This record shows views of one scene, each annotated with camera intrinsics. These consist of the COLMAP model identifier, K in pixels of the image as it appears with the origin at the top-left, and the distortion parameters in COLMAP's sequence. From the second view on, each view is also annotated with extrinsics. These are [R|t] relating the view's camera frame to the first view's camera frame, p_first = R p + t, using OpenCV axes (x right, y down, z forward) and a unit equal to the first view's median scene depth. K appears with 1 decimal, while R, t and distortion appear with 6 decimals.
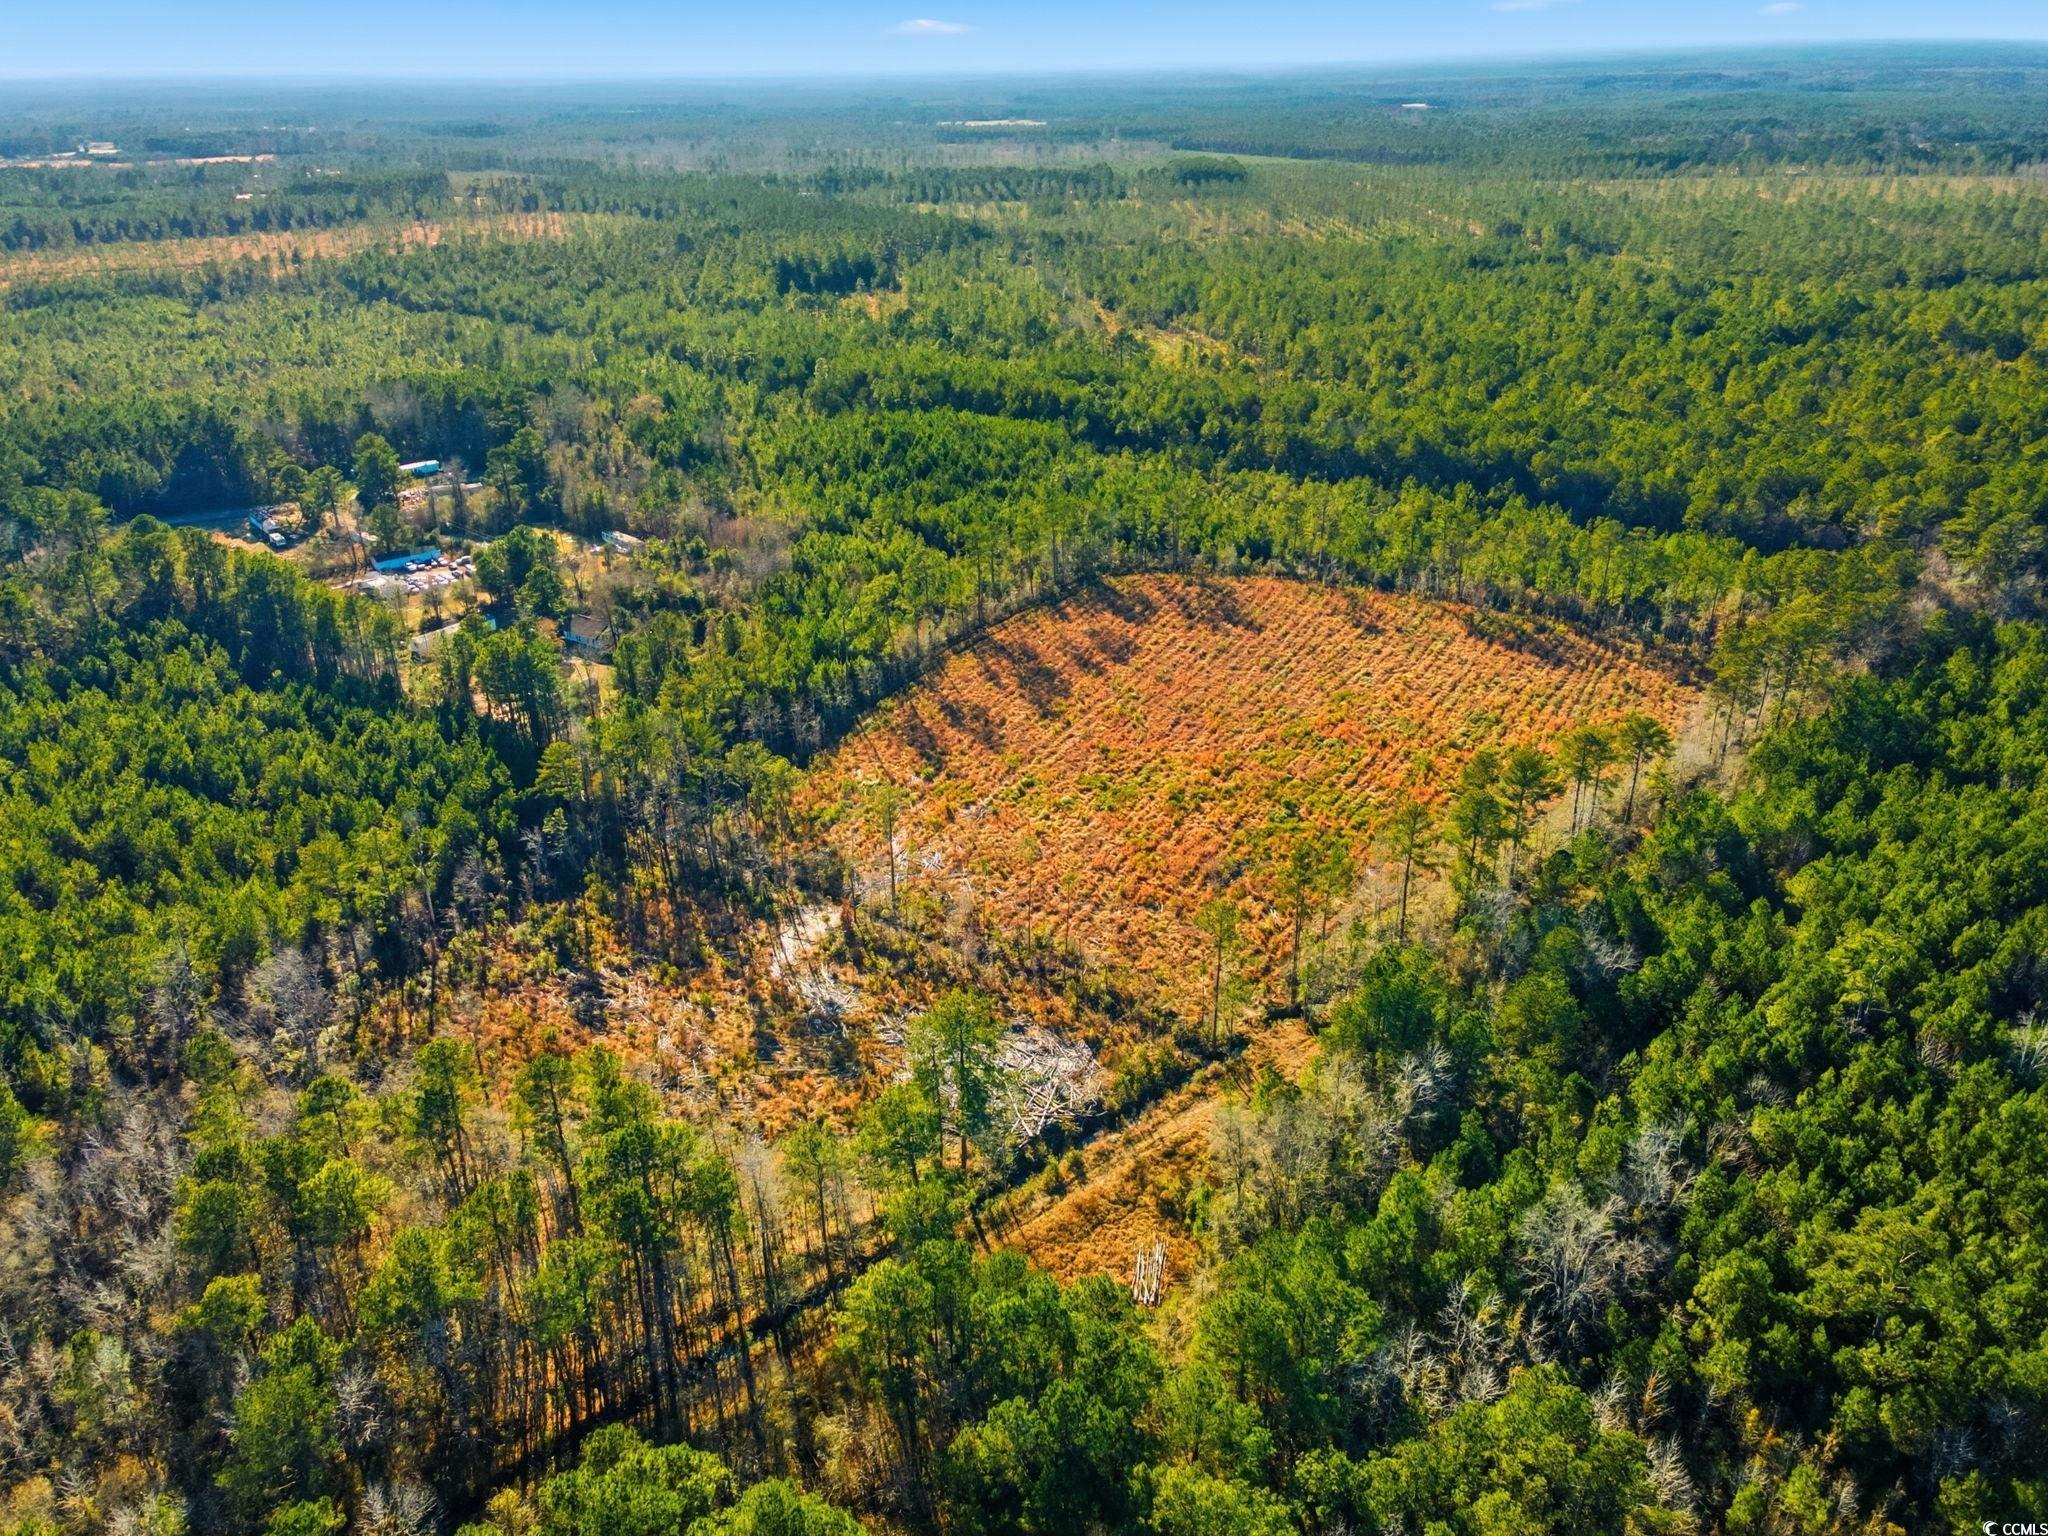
lens RADIAL K [[1484.2, 0, 1011.6], [0, 1484.2, 756.0], [0, 0, 1]] dist [0.038049, 0.022078]
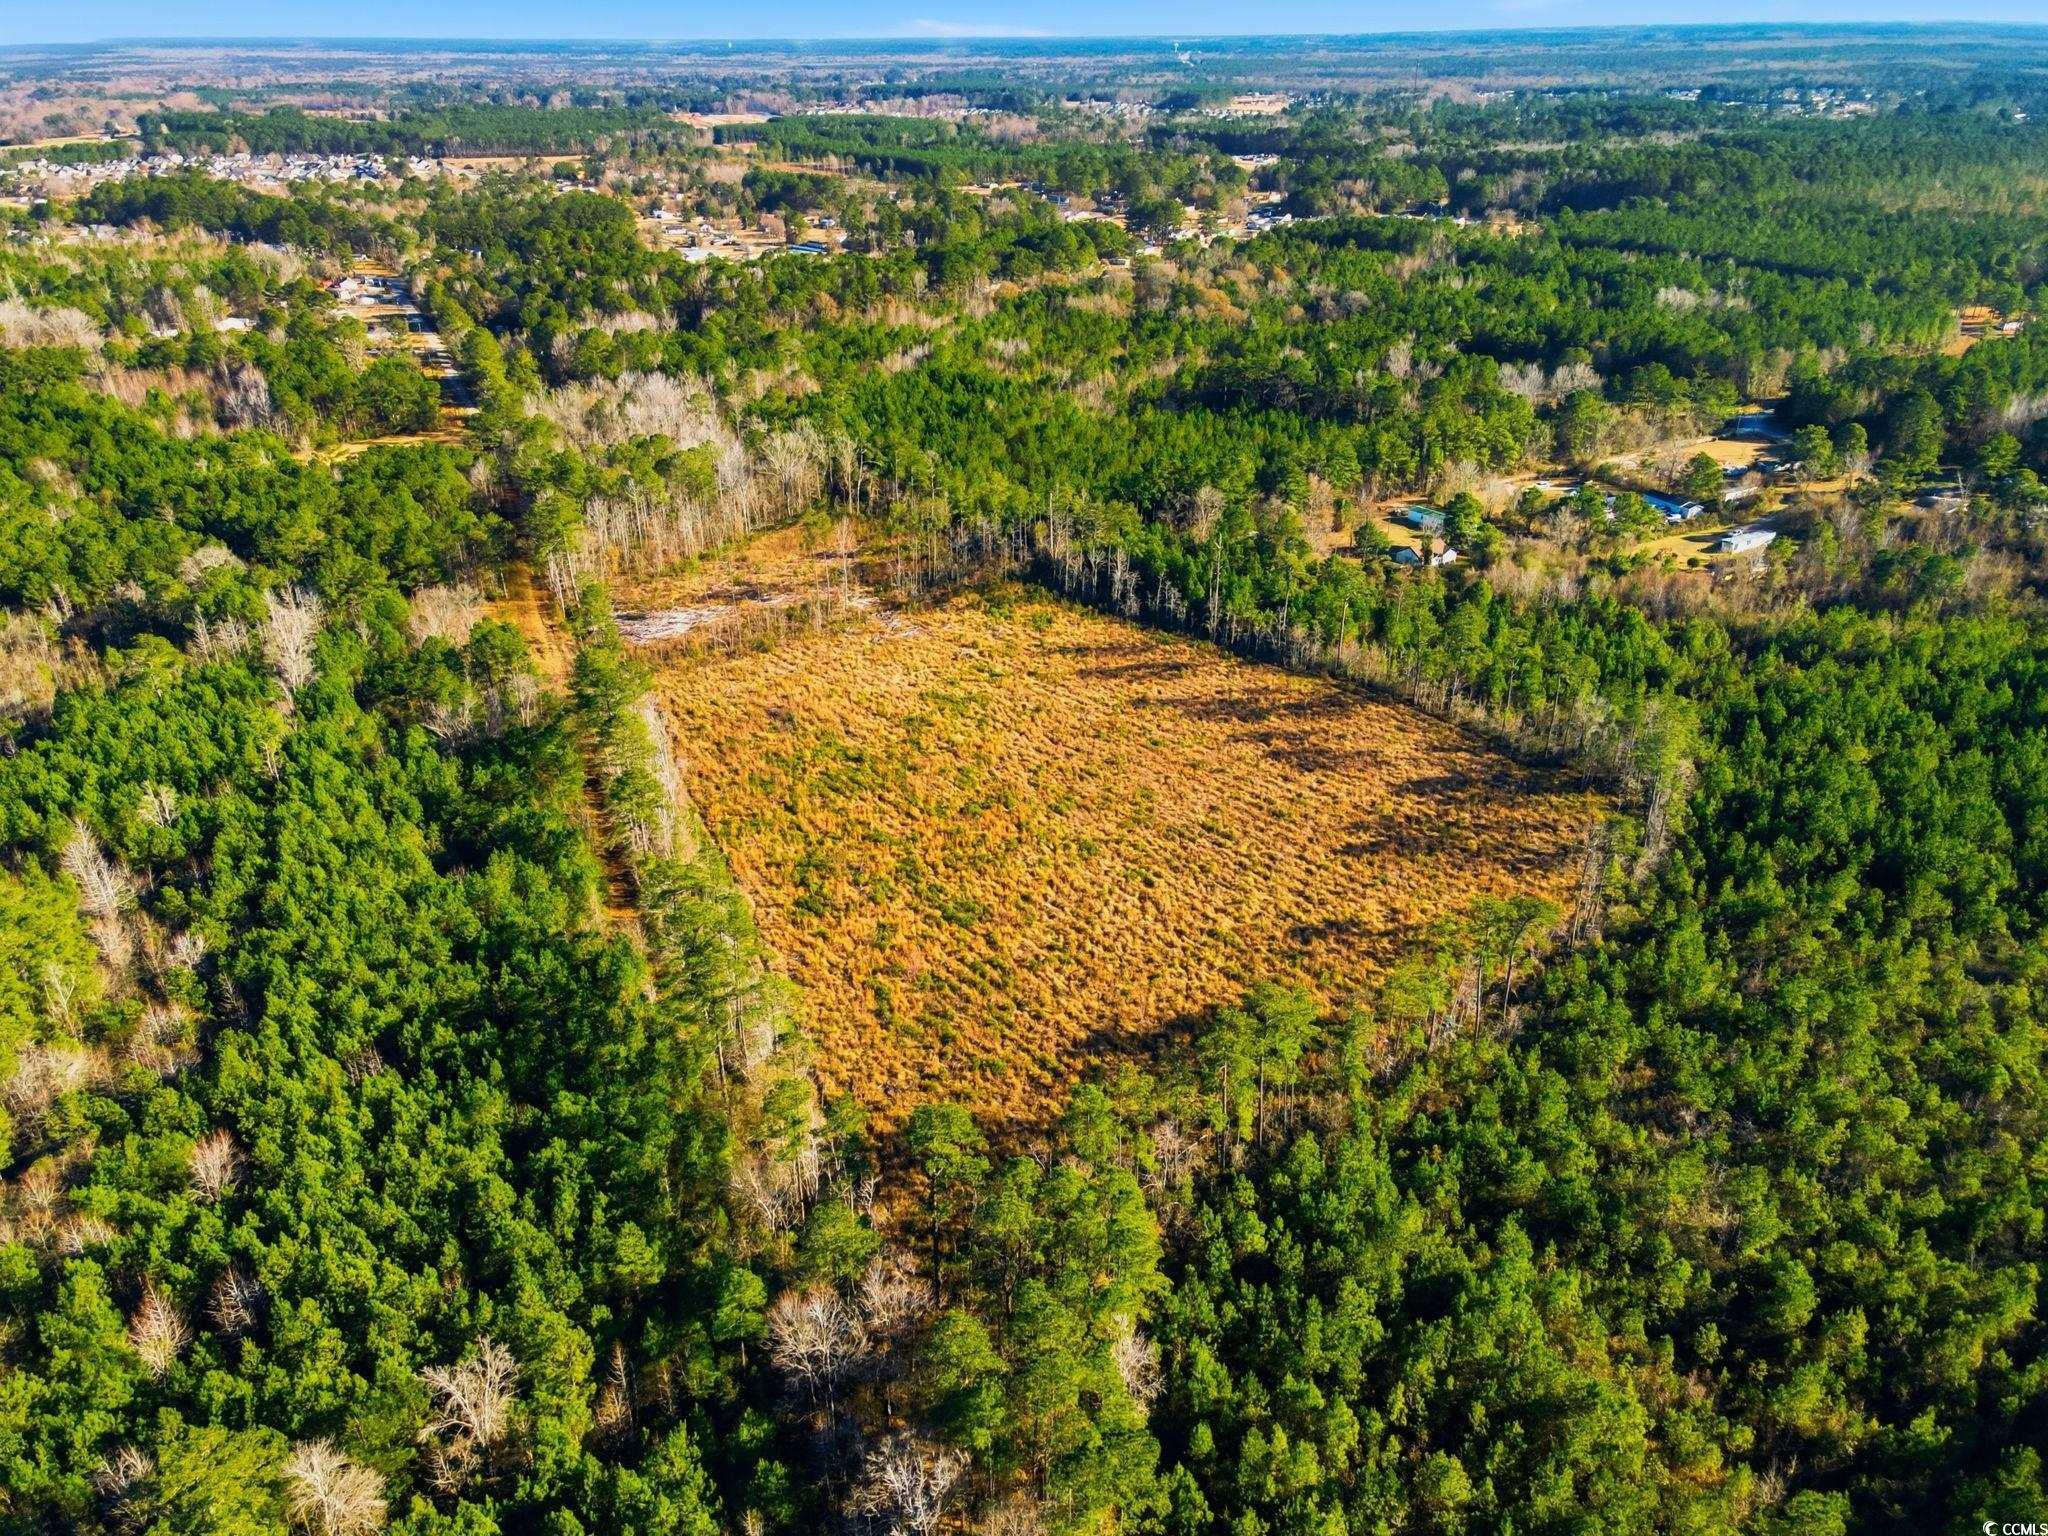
lens RADIAL K [[1484.2, 0, 1004.4], [0, 1484.2, 780.1], [0, 0, 1]] dist [0.038049, 0.022078]
pose [[-0.326640, 0.444904, -0.833887, 1.158267], [-0.382685, 0.744470, 0.547098, -0.636721], [0.864210, 0.497820, -0.072915, 1.304268]]
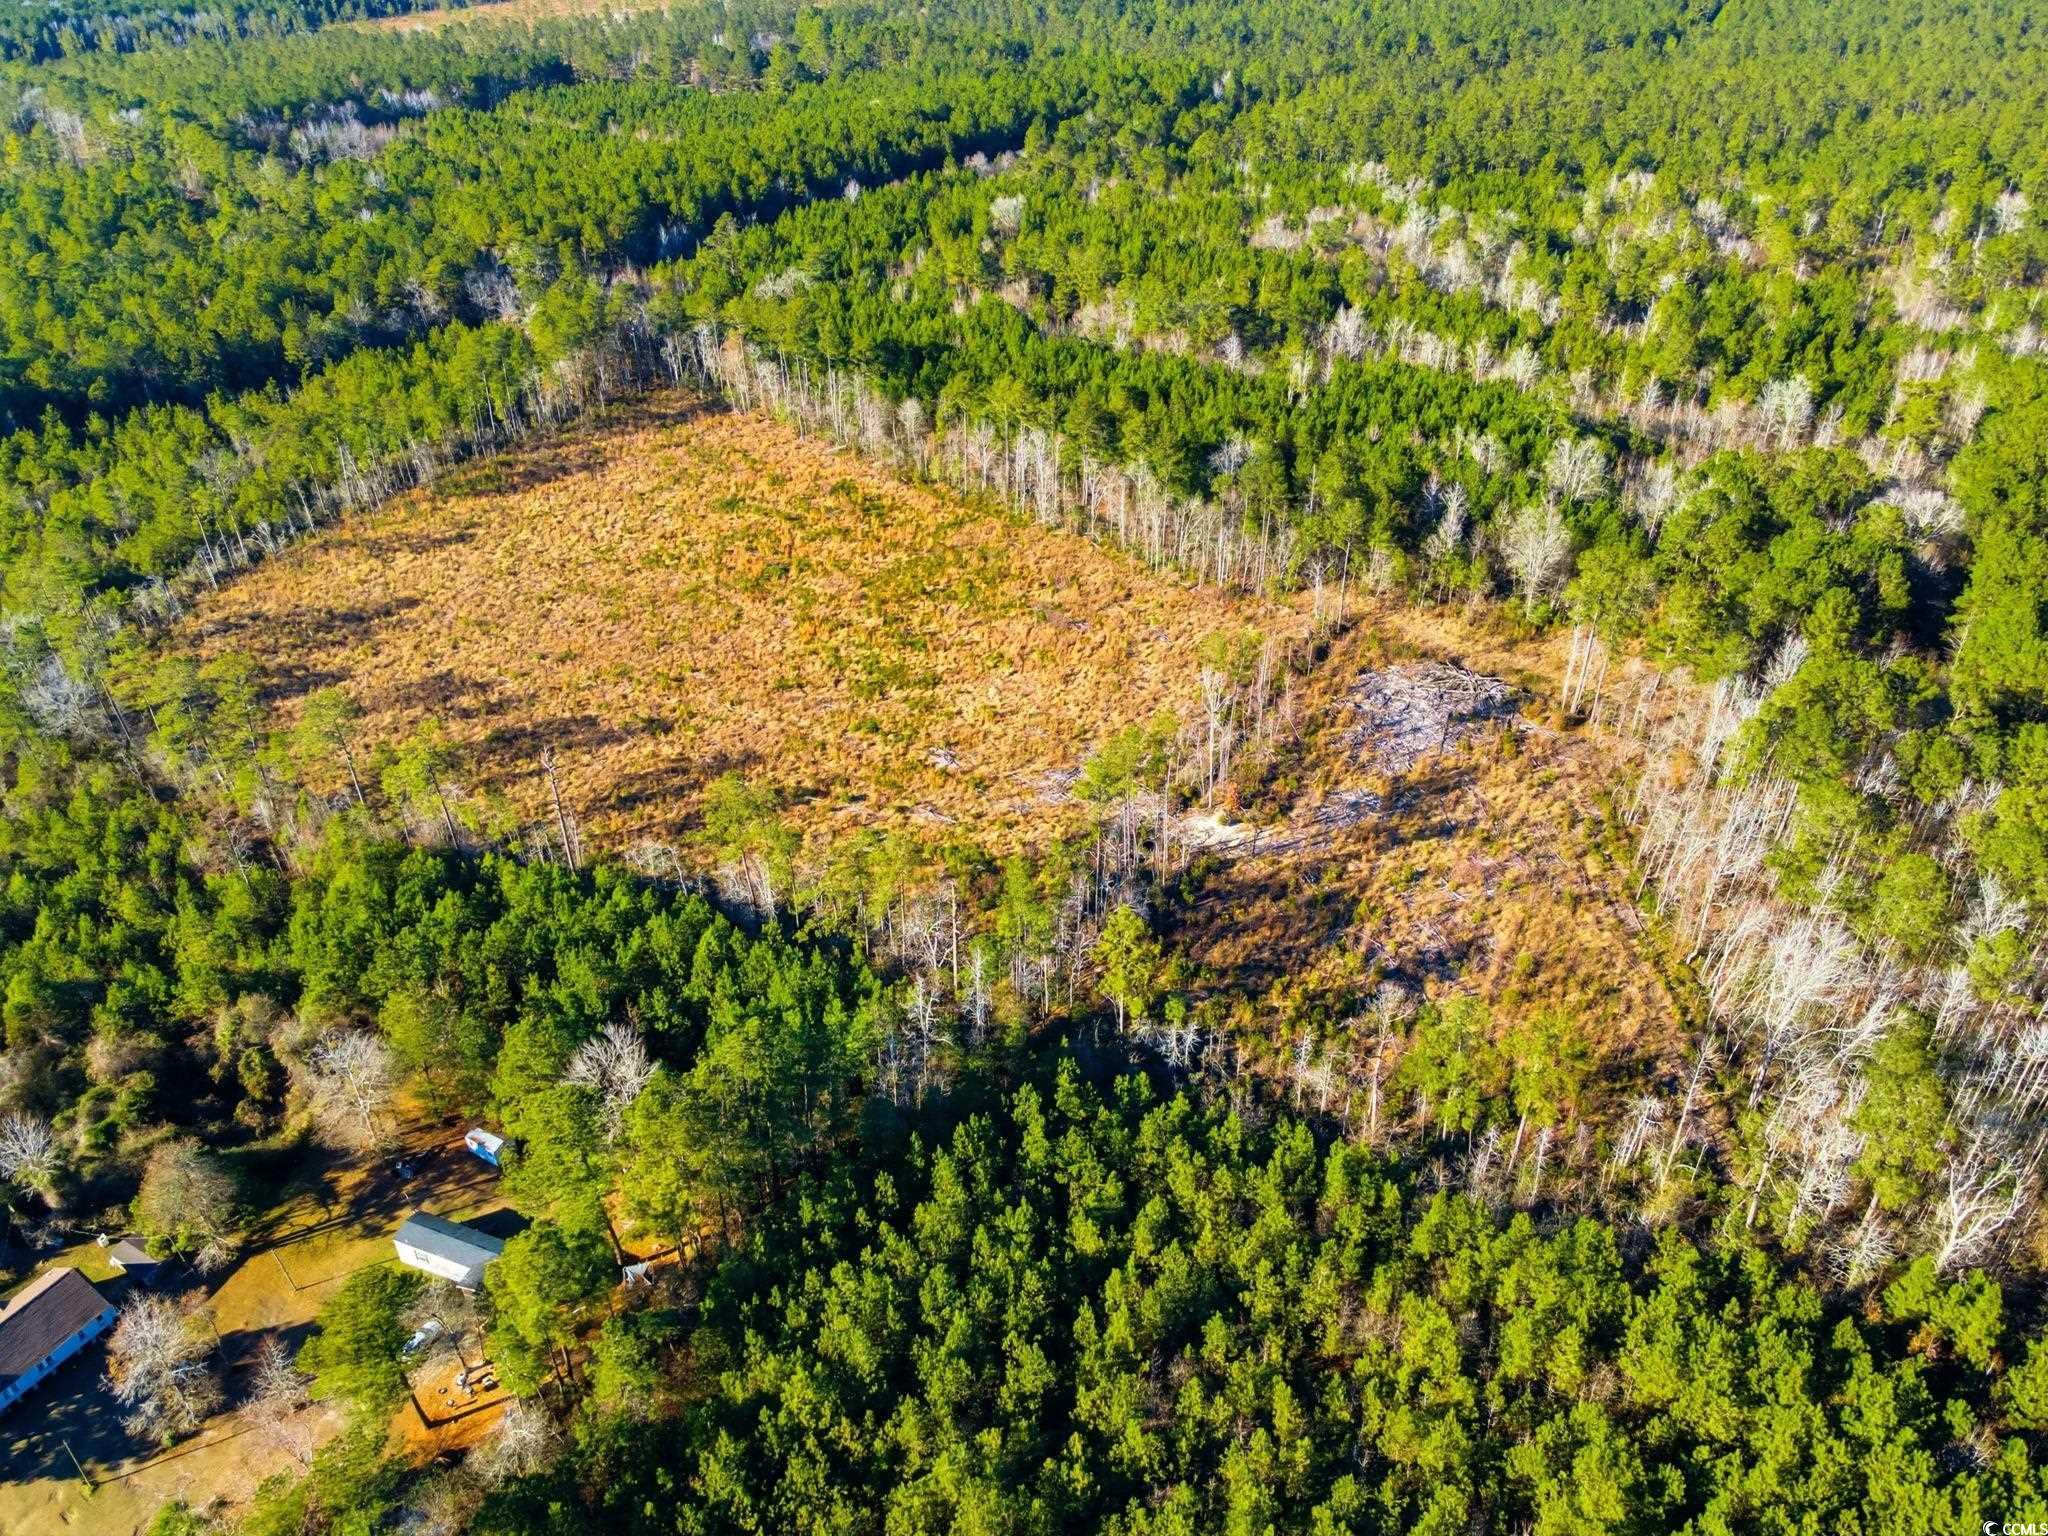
lens RADIAL K [[1484.2, 0, 1021.8], [0, 1484.2, 767.2], [0, 0, 1]] dist [0.038049, 0.022078]
pose [[-0.108970, -0.528533, 0.841890, -0.823011], [0.434761, 0.736293, 0.518513, -0.417910], [-0.893929, 0.422523, 0.149552, 0.932745]]
